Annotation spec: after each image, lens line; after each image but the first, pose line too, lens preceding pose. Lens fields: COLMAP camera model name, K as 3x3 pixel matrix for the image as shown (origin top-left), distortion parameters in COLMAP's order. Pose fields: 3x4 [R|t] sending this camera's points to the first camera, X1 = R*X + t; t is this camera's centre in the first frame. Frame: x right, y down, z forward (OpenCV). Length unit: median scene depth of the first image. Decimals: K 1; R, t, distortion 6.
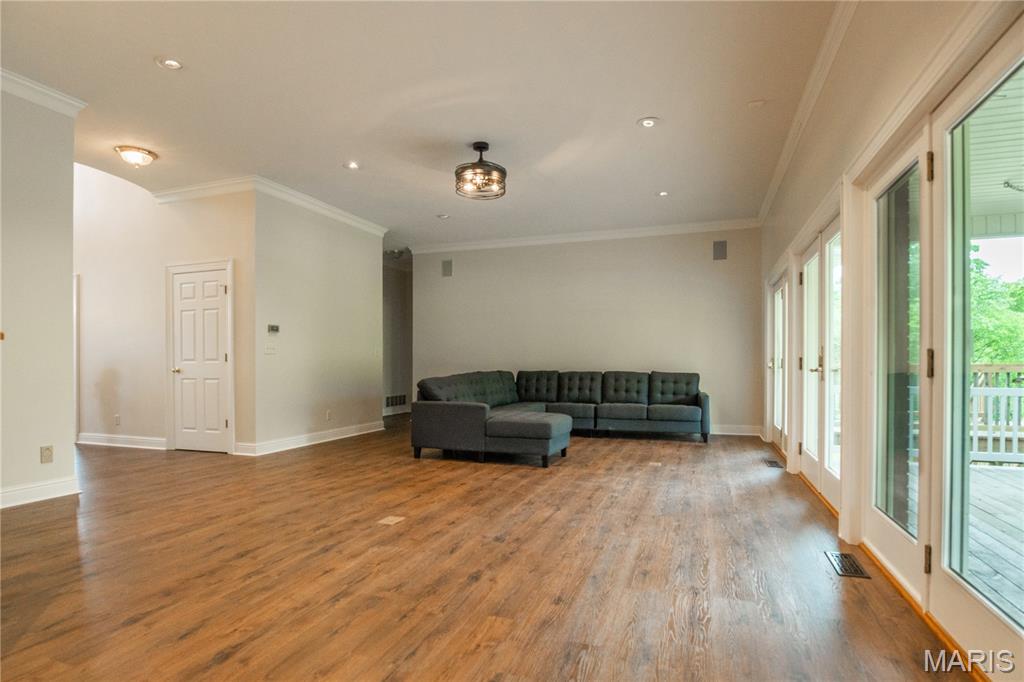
lens RADIAL K [[509.3, 0, 517.3], [0, 509.3, 365.5], [0, 0, 1]] dist [-0.004040, -0.000462]
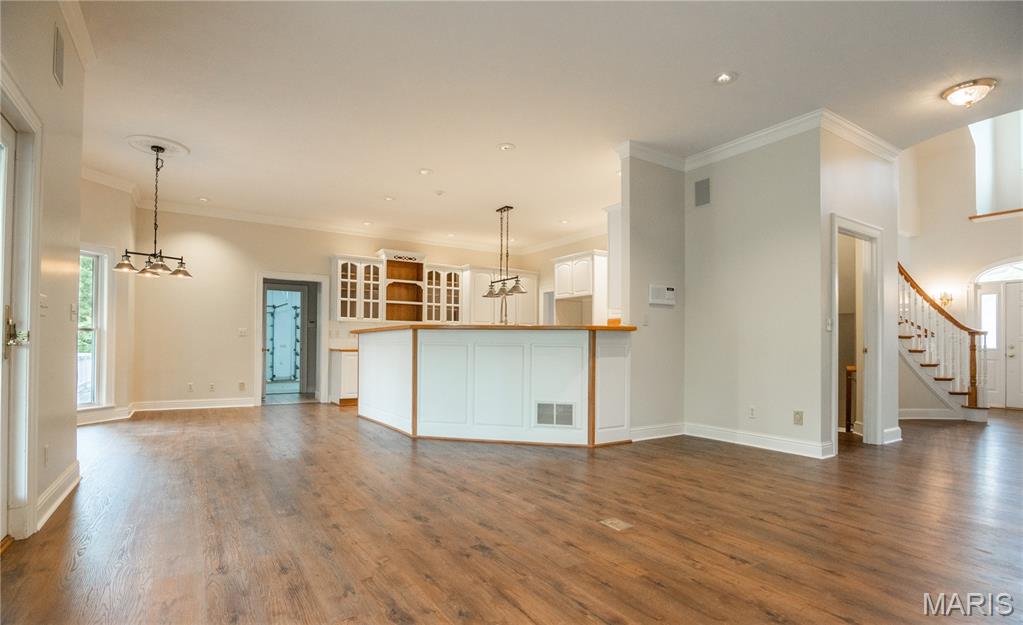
lens RADIAL K [[491.6, 0, 499.9], [0, 491.6, 343.3], [0, 0, 1]] dist [-0.000250, -0.000004]
pose [[-0.613039, -0.007753, -0.790014, 0.585462], [-0.007239, 0.999965, -0.004196, 0.009027], [0.790019, 0.003147, -0.613074, 1.520176]]
